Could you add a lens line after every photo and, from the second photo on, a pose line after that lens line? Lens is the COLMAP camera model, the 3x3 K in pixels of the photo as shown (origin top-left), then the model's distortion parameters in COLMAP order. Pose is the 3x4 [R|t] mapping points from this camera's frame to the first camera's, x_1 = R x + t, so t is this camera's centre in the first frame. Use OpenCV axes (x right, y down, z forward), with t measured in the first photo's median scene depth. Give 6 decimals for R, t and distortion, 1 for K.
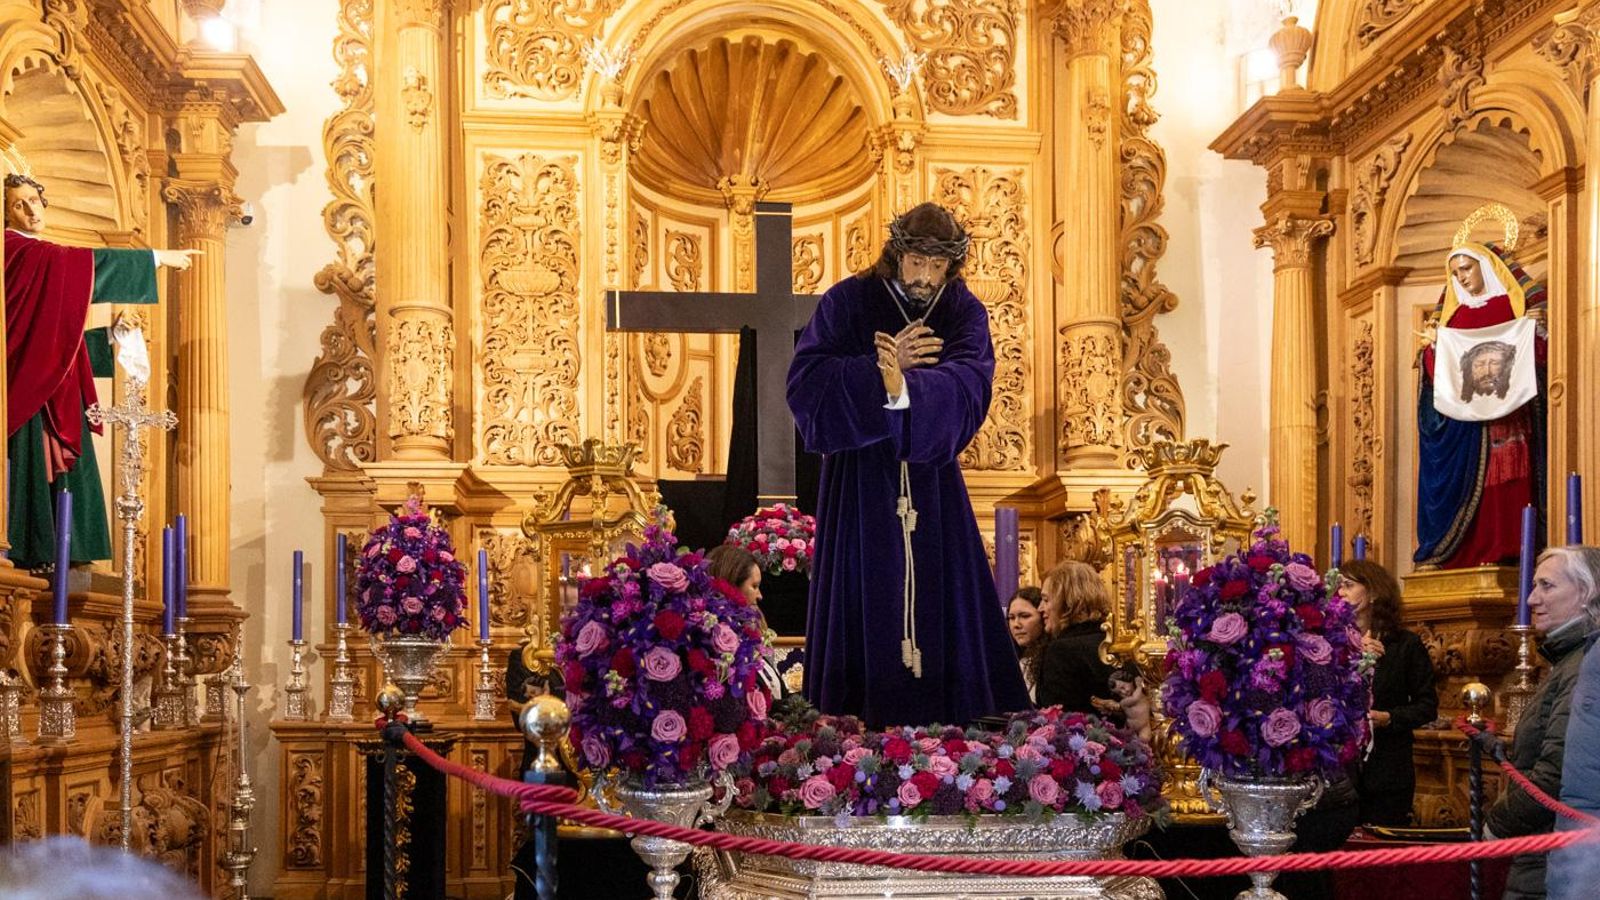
lens RADIAL K [[1273.4, 0, 747.1], [0, 1273.4, 662.7], [0, 0, 1]] dist [0.002984, 0.005322]
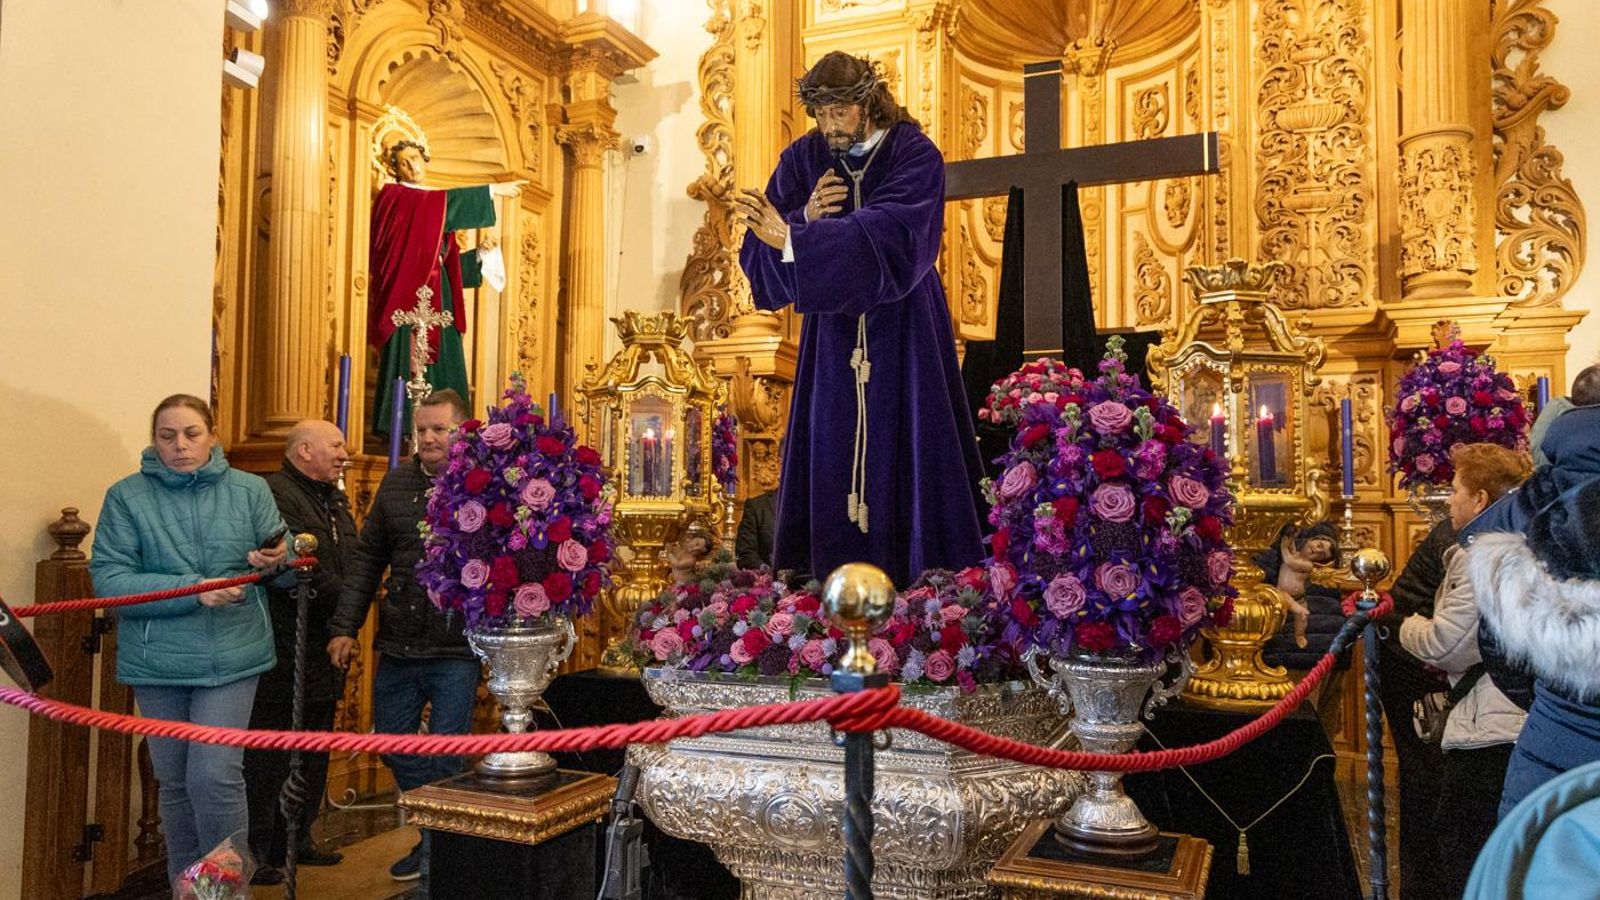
lens RADIAL K [[1169.4, 0, 800.0], [0, 1169.4, 450.0], [0, 0, 1]] dist [0.023026, -0.000292]
pose [[0.893109, -0.017357, -0.449505, 0.237955], [-0.007971, 0.998488, -0.054393, -0.001118], [0.449770, 0.052162, 0.891620, 0.087514]]
